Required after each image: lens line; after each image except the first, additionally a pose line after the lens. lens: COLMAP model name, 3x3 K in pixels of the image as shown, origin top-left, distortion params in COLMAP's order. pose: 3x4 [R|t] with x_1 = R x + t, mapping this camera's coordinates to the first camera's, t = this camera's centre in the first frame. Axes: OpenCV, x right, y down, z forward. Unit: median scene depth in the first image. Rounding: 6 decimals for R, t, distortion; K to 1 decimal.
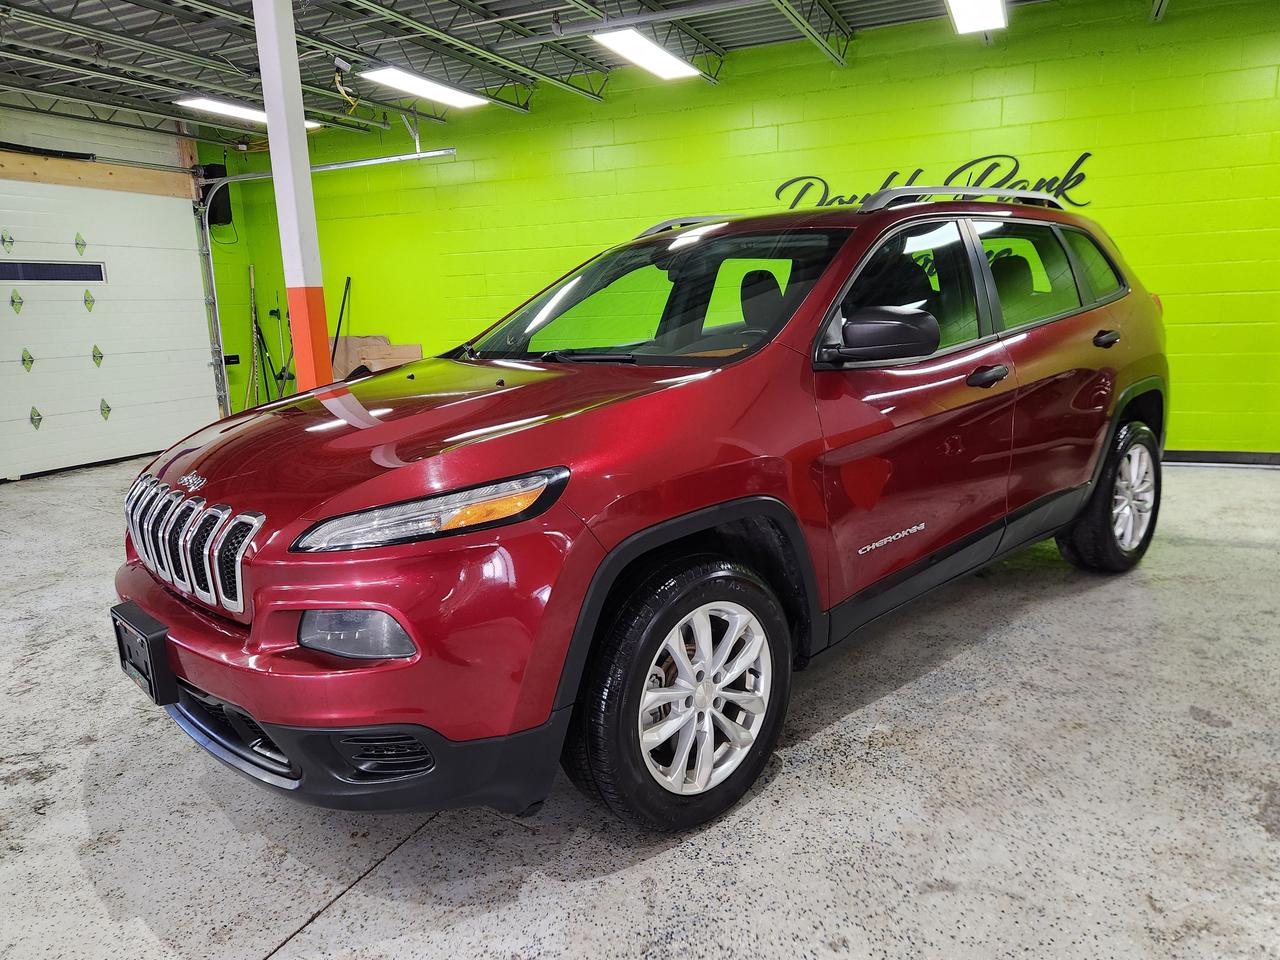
lens RADIAL K [[906.7, 0, 640.0], [0, 906.7, 480.0], [0, 0, 1]] dist [0.061325, -0.069975]
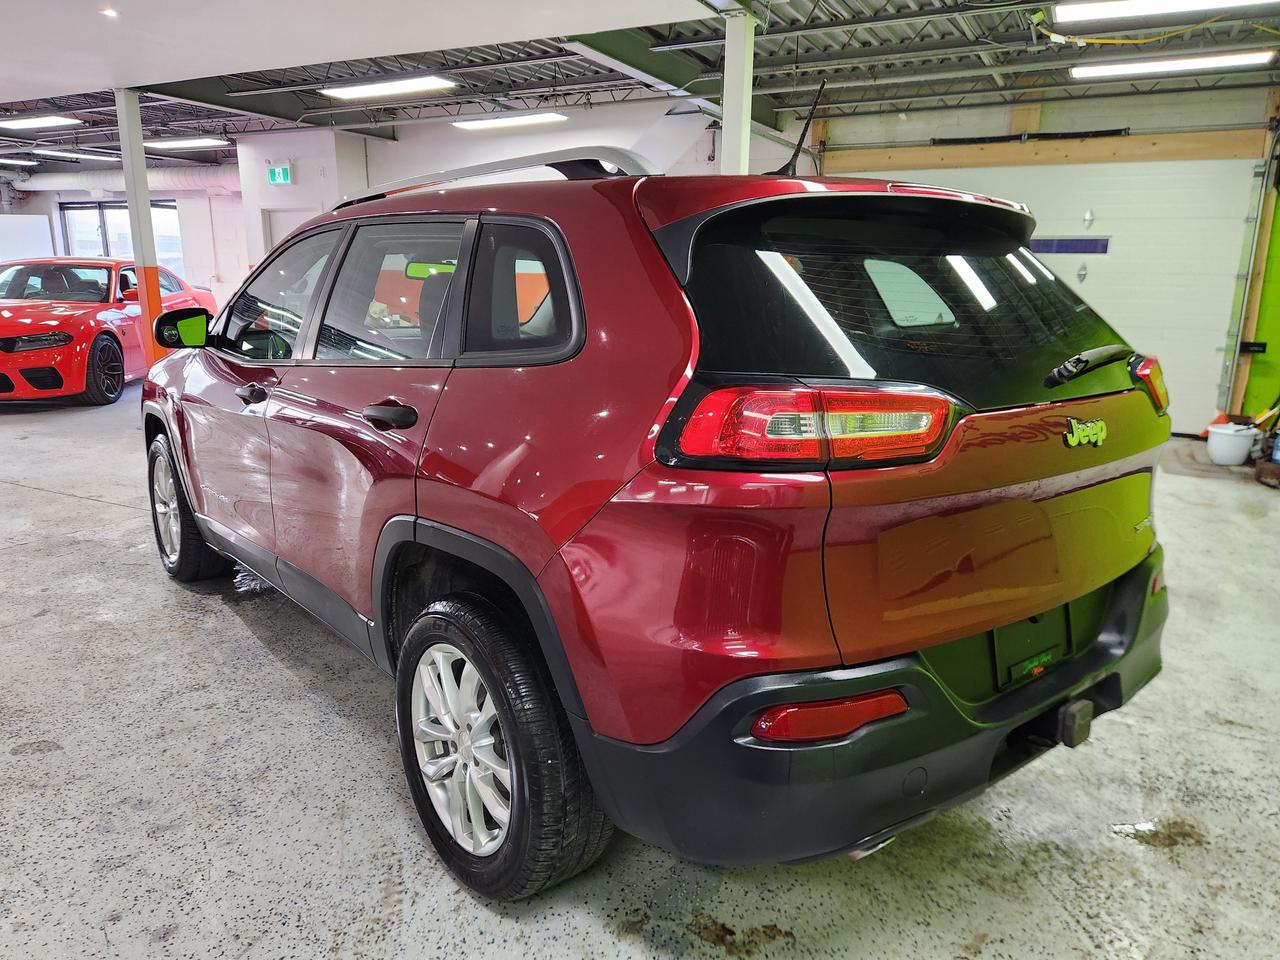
lens RADIAL K [[913.1, 0, 640.0], [0, 913.1, 480.0], [0, 0, 1]] dist [0.053087, -0.060814]
pose [[-0.067719, 0.257013, -0.964032, 1.297428], [-0.207442, 0.941507, 0.265580, -0.365925], [0.975901, 0.217966, -0.010442, 1.407498]]
